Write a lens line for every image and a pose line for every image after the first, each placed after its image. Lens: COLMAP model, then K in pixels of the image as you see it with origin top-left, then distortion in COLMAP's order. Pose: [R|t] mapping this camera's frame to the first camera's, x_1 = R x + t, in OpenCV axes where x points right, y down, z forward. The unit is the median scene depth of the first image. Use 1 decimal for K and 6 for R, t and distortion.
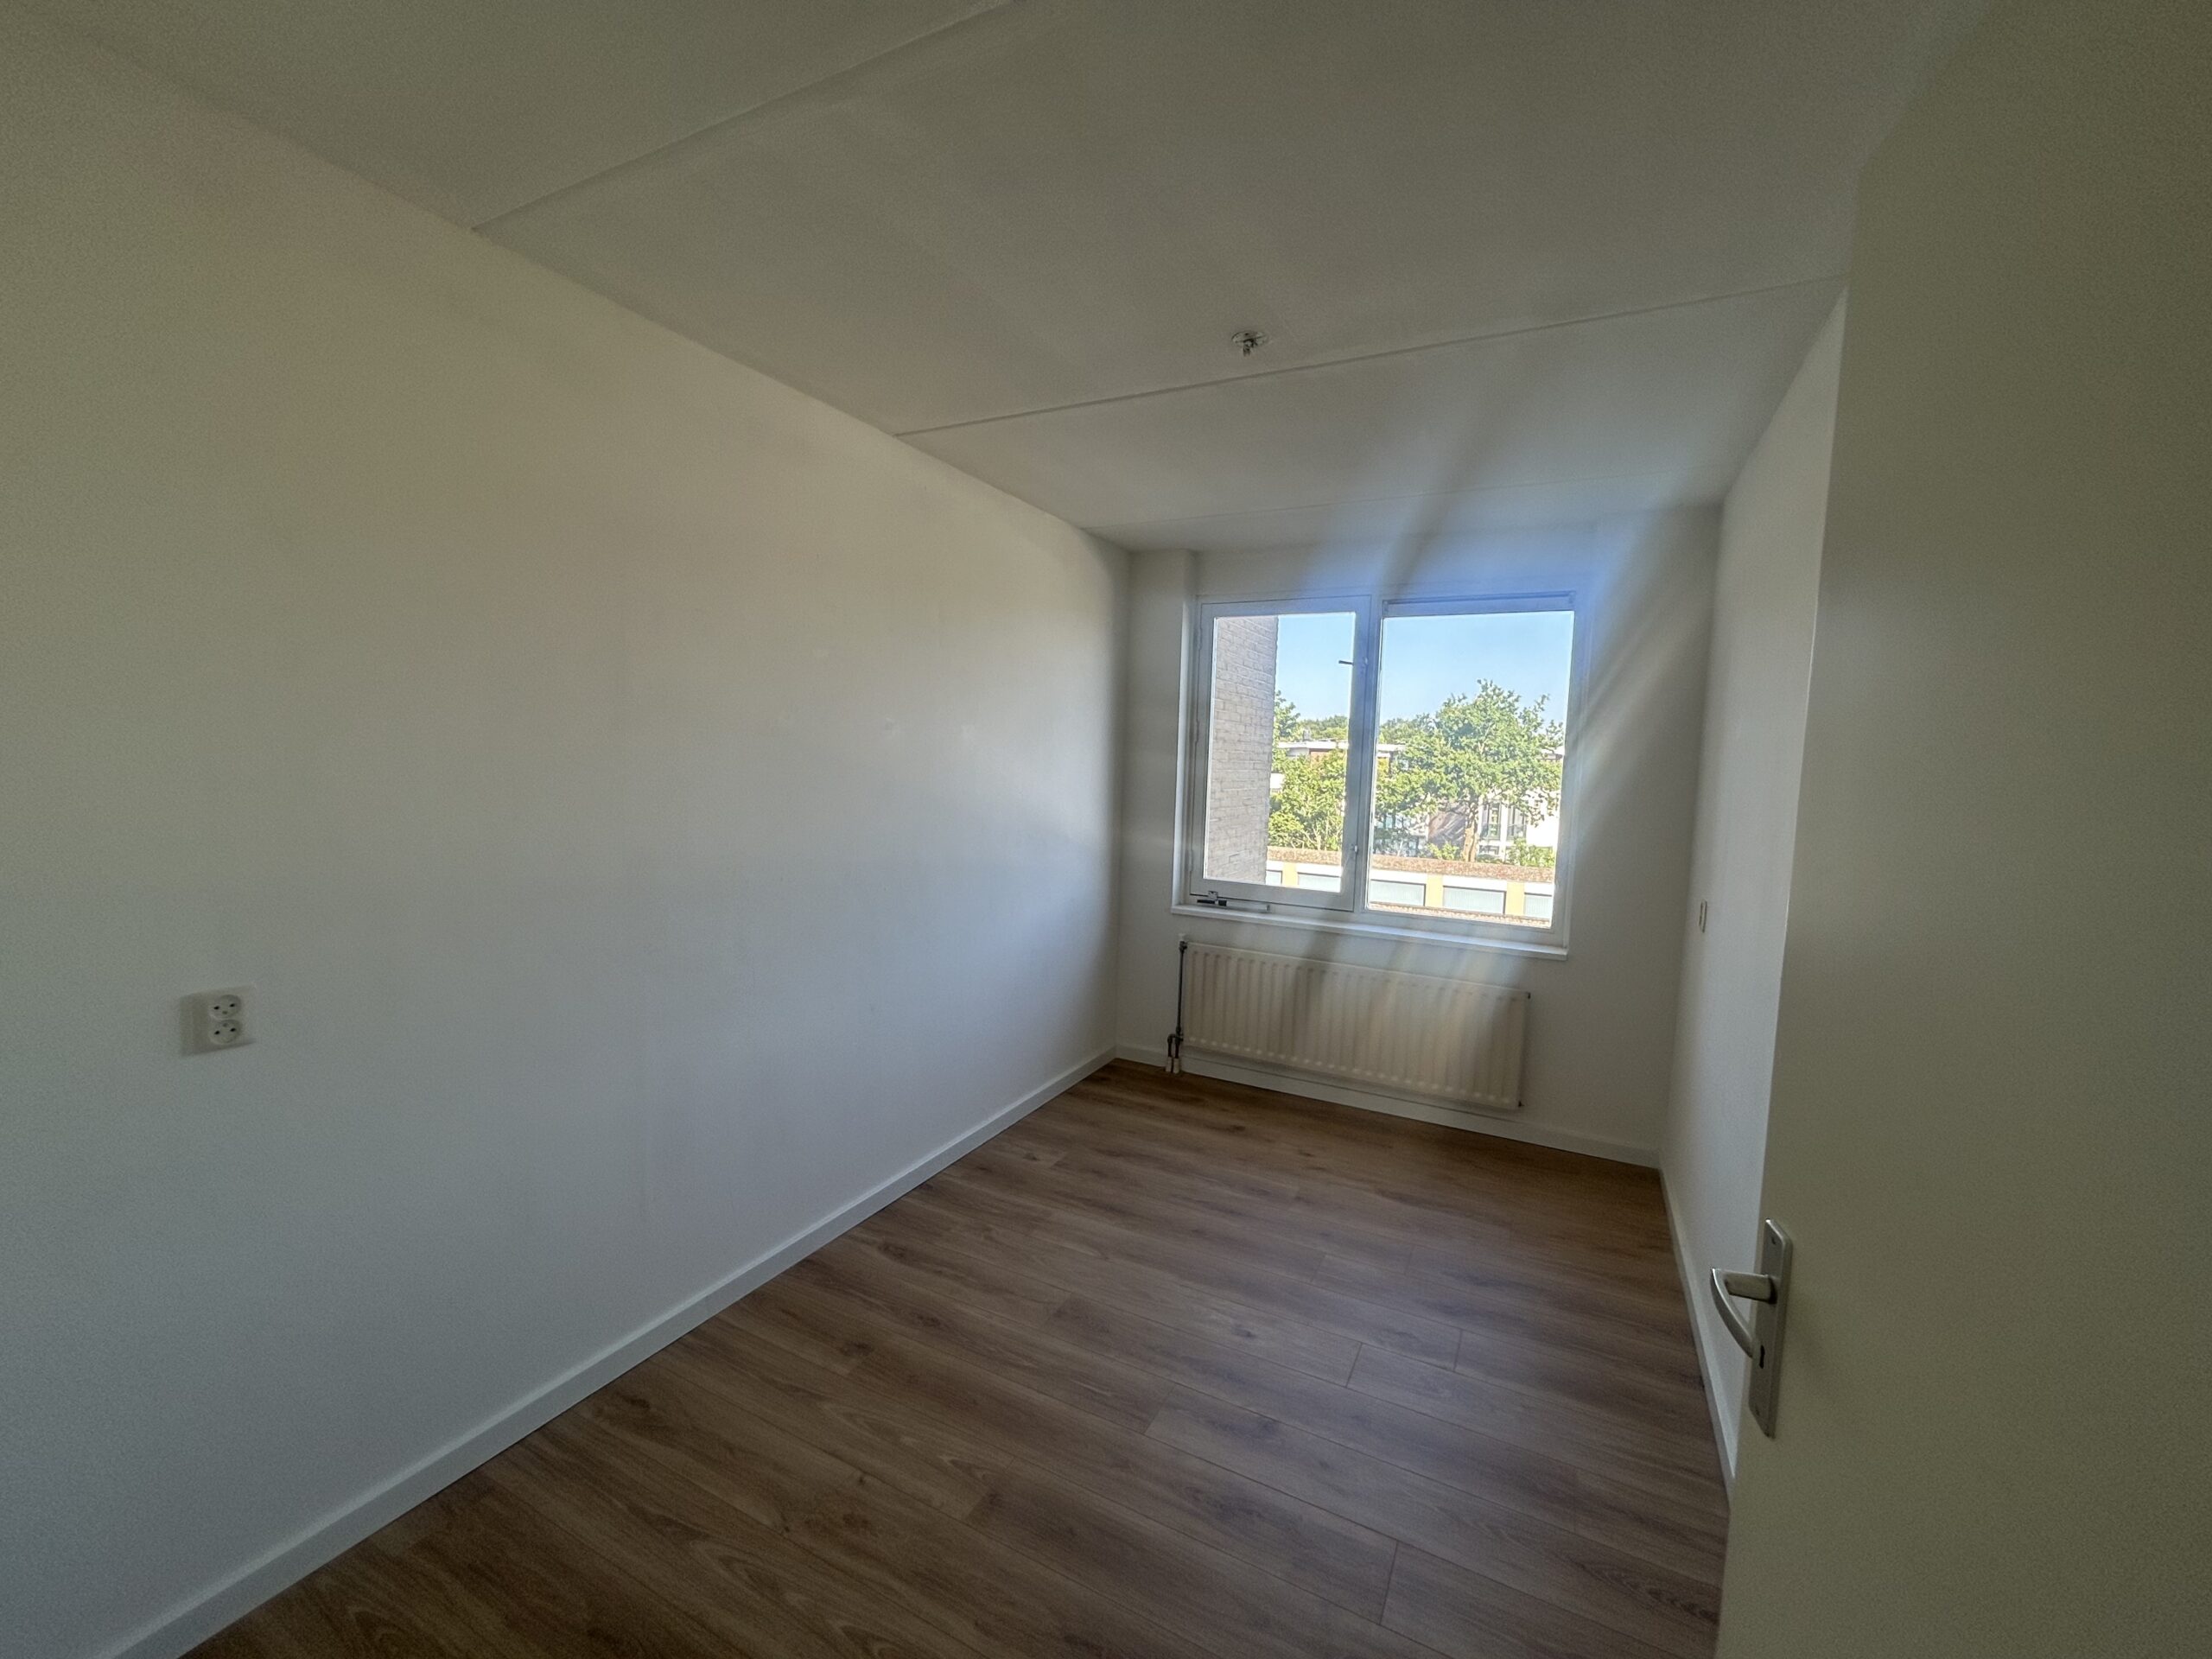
lens RADIAL K [[895.6, 0, 1110.5], [0, 895.6, 829.0], [0, 0, 1]] dist [-0.001232, -0.000062]
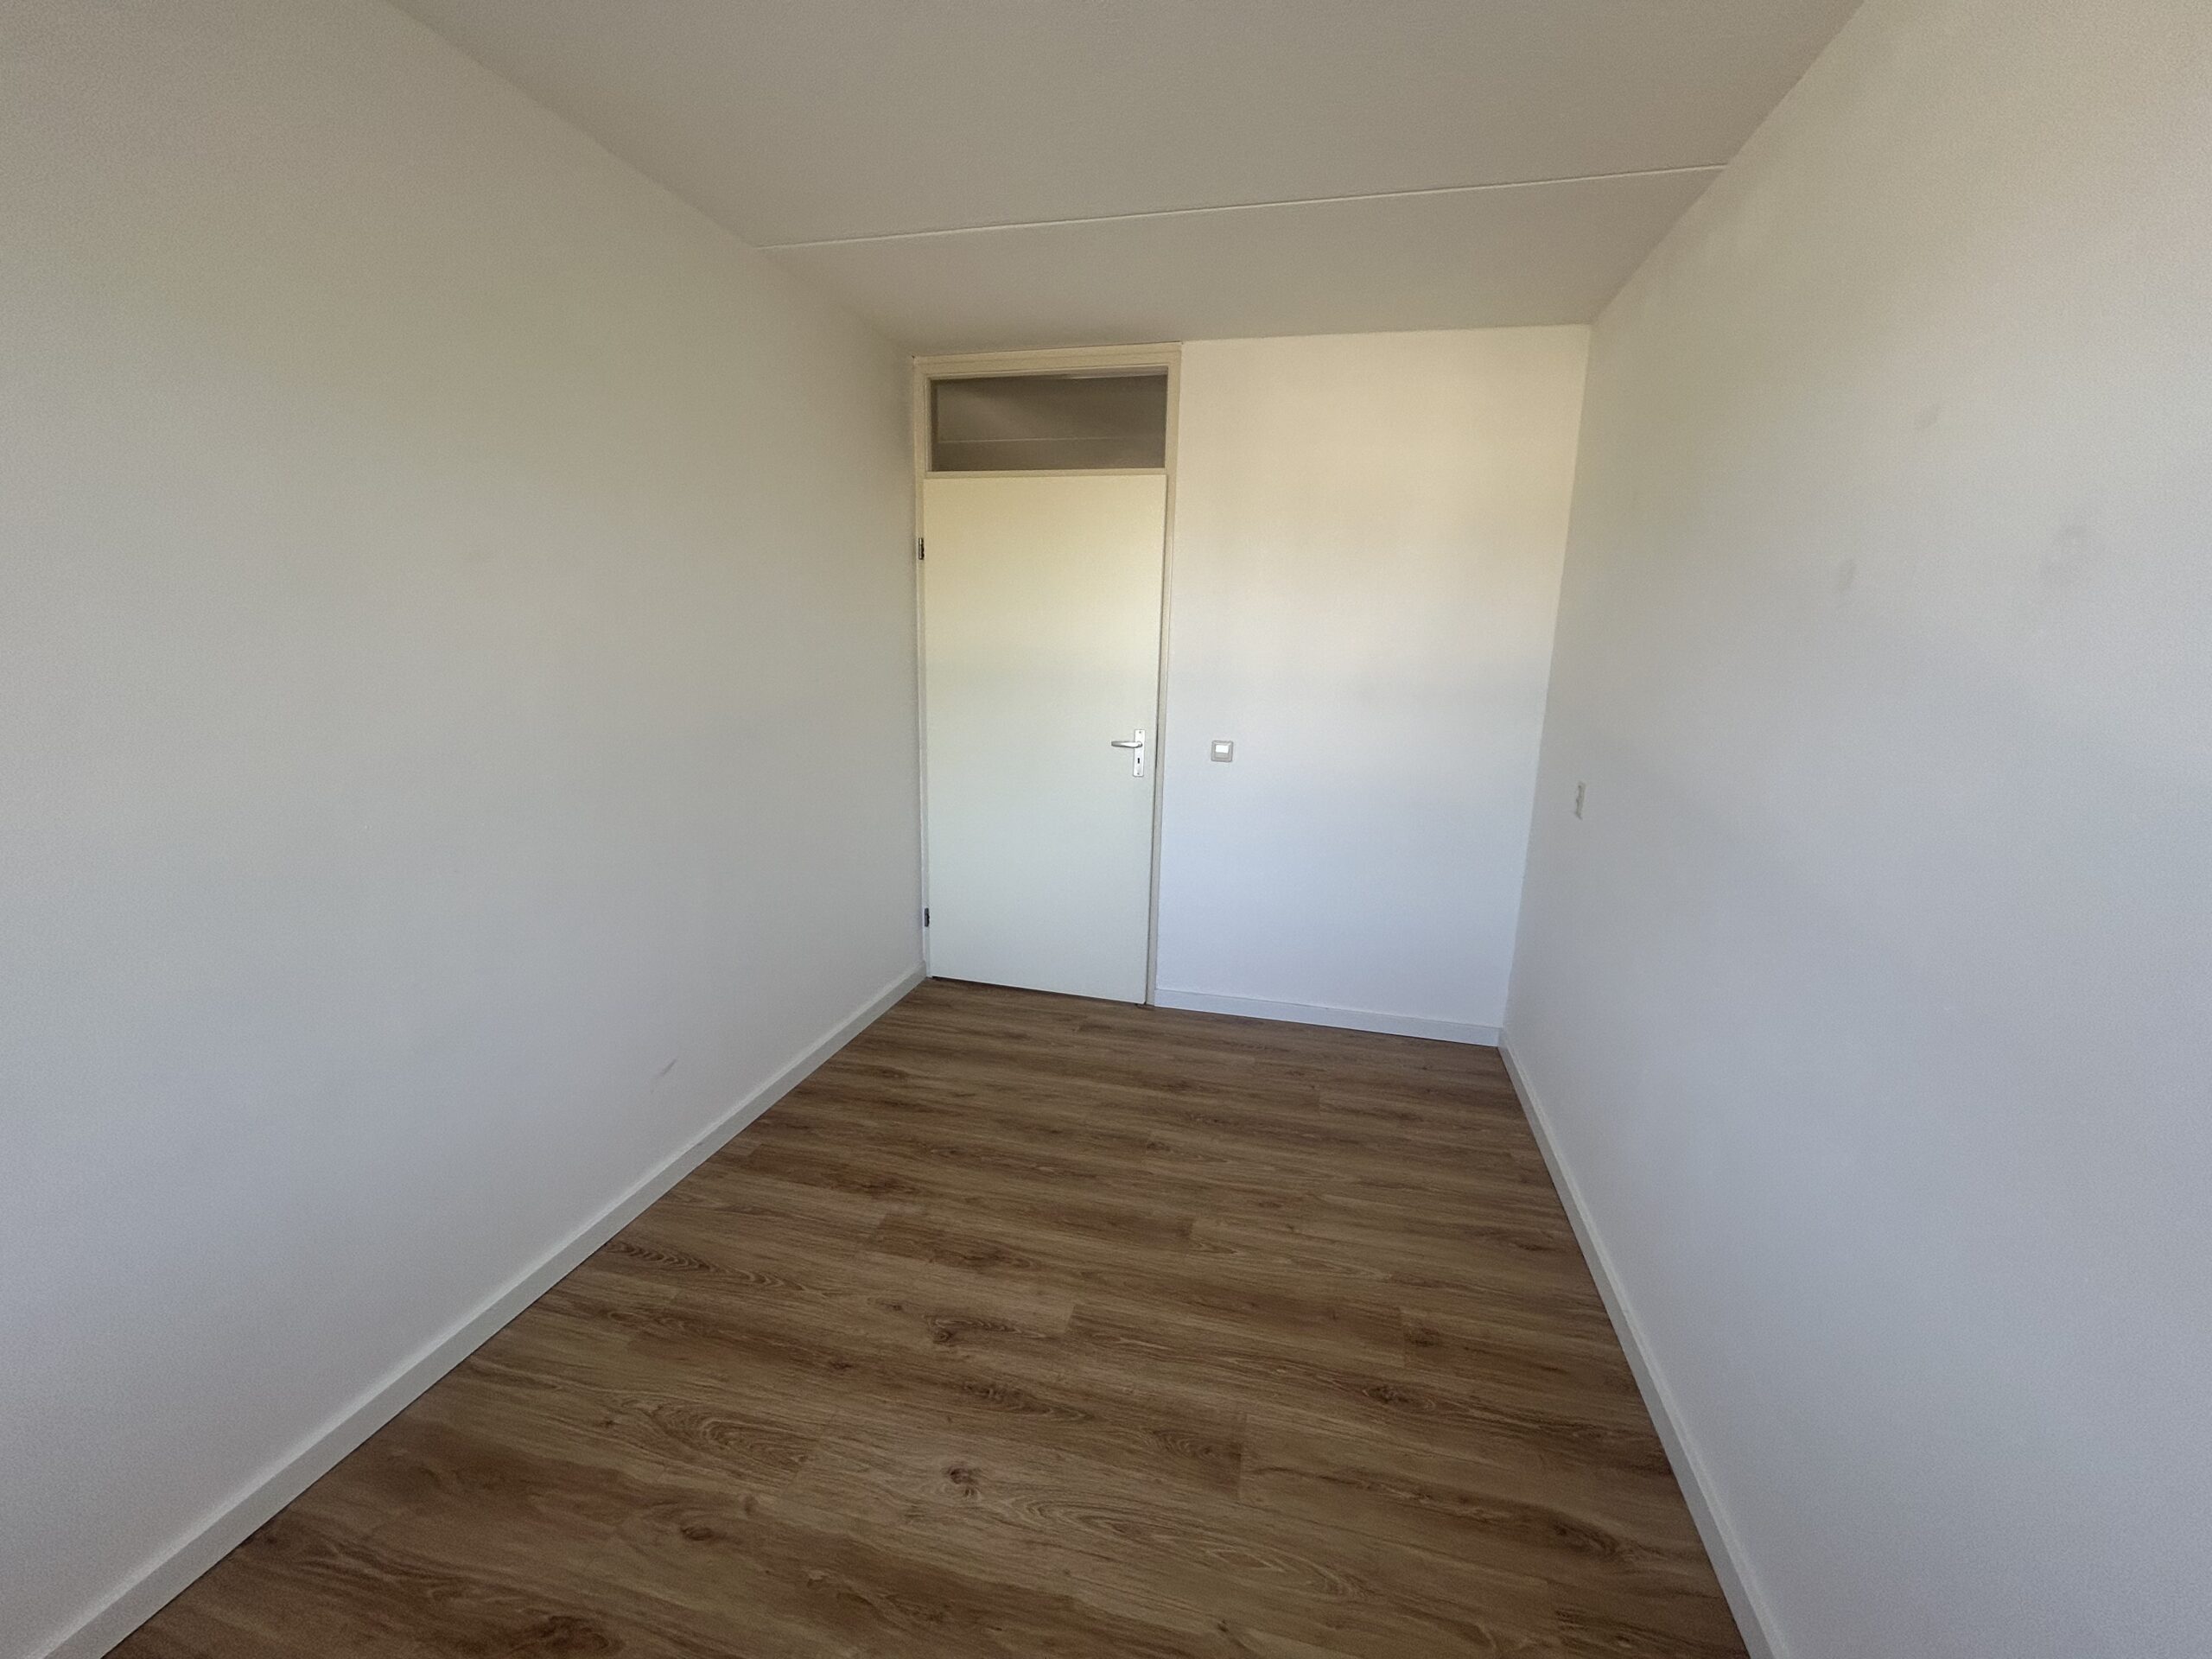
lens RADIAL K [[895.6, 0, 1110.5], [0, 895.6, 829.0], [0, 0, 1]] dist [-0.001232, -0.000062]
pose [[-0.970188, -0.001523, -0.242347, 0.229057], [-0.071623, 0.957116, 0.280712, -0.109568], [0.231527, 0.289701, -0.928692, 1.688110]]
